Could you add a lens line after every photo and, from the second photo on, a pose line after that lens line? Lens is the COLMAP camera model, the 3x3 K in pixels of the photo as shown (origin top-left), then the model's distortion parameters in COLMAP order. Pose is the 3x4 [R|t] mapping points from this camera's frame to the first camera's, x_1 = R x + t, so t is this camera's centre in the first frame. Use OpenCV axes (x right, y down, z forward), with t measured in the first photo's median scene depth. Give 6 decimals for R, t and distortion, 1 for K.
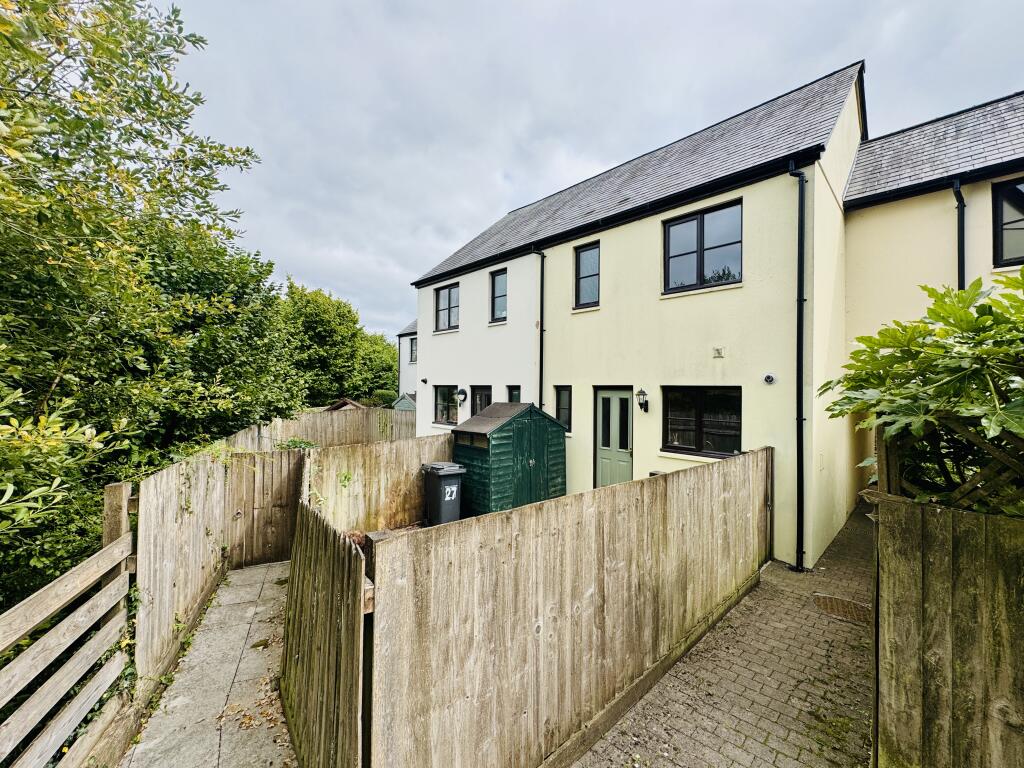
lens RADIAL K [[405.3, 0, 512.0], [0, 405.3, 384.0], [0, 0, 1]] dist [0.001858, 0.000462]
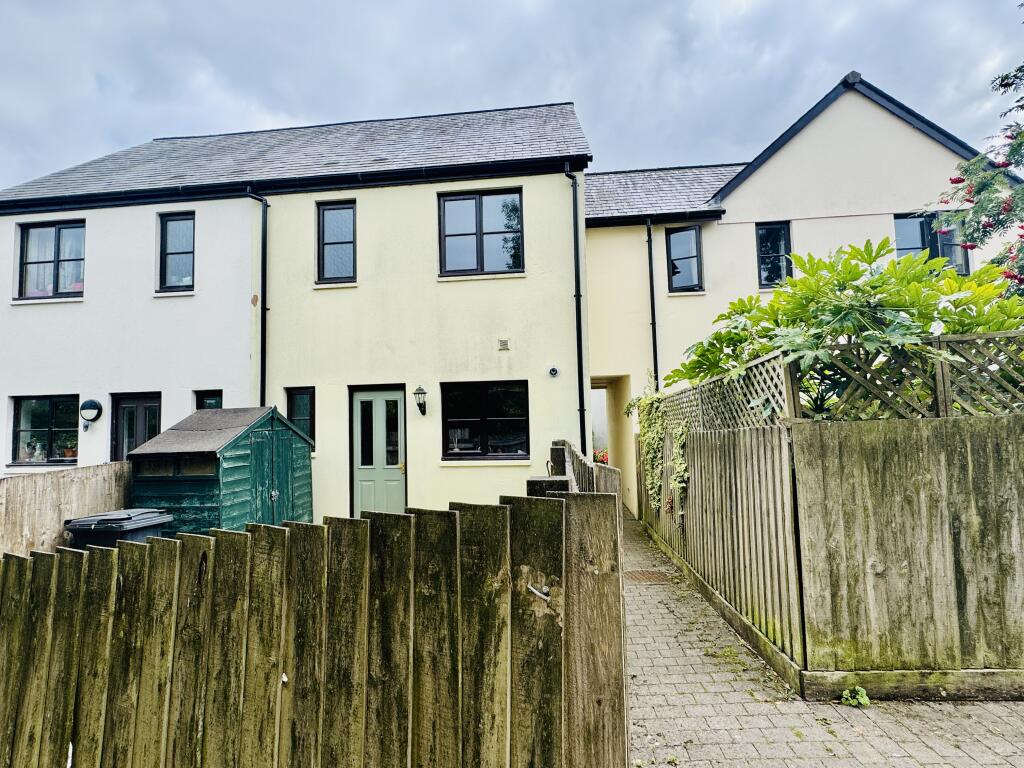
lens RADIAL K [[498.7, 0, 510.7], [0, 498.7, 380.1], [0, 0, 1]] dist [-0.001499, 0.000862]
pose [[0.773905, 0.015984, 0.633100, -0.176028], [0.023829, 0.998239, -0.054331, 0.058739], [-0.632853, 0.057133, 0.772161, 0.104766]]
